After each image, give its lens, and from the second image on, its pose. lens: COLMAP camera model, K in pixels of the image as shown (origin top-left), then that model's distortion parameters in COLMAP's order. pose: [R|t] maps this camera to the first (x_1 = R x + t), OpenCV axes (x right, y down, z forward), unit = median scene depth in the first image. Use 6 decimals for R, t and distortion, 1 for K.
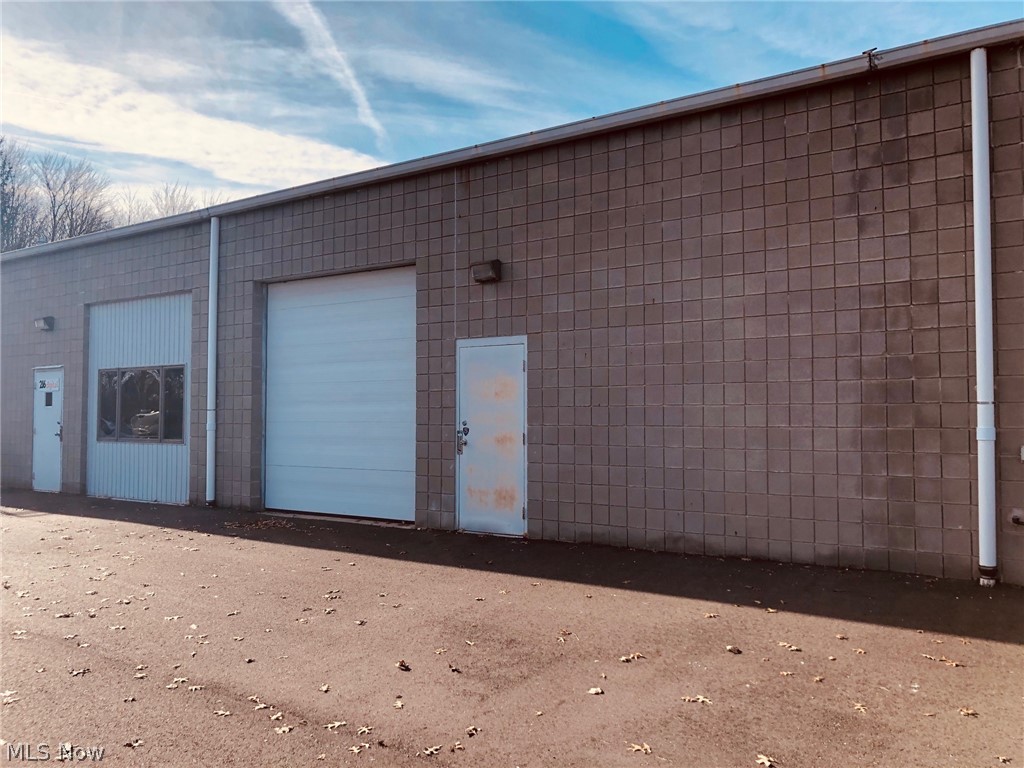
lens RADIAL K [[877.3, 0, 512.0], [0, 877.3, 384.0], [0, 0, 1]] dist [-0.032661, 0.010535]
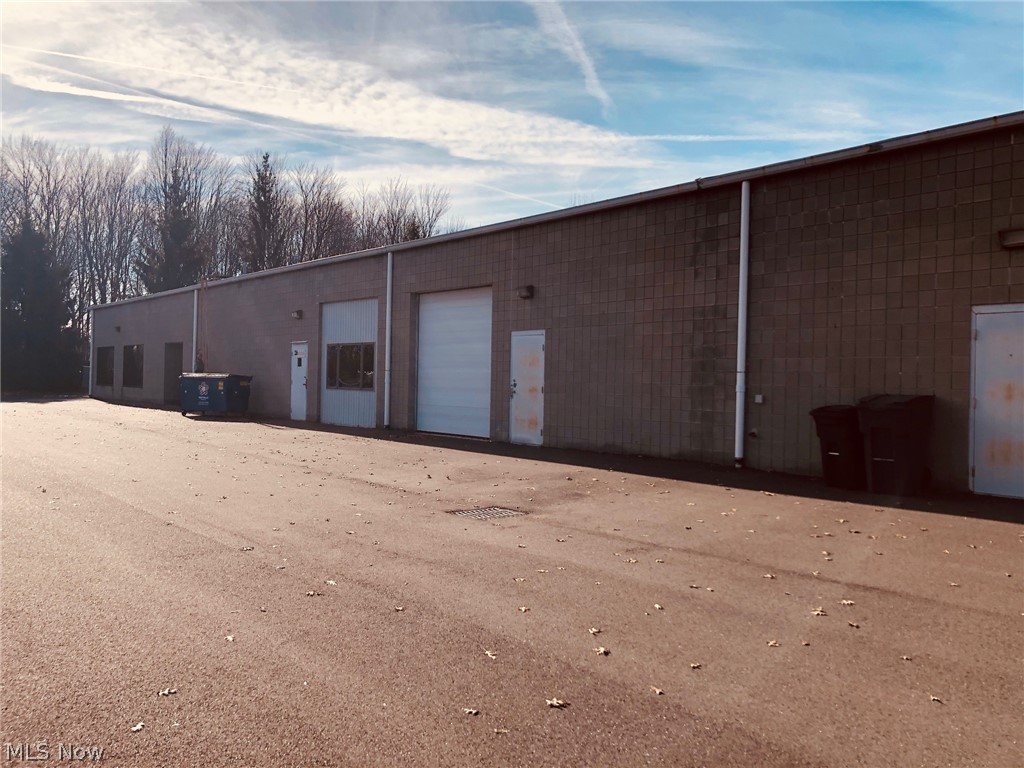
lens RADIAL K [[864.9, 0, 512.2], [0, 864.9, 347.4], [0, 0, 1]] dist [-0.196551, -0.001853]
pose [[0.967102, 0.005233, -0.254334, 0.356163], [-0.004803, 0.999986, 0.002312, -0.022271], [0.254342, -0.001015, 0.967114, -0.608992]]
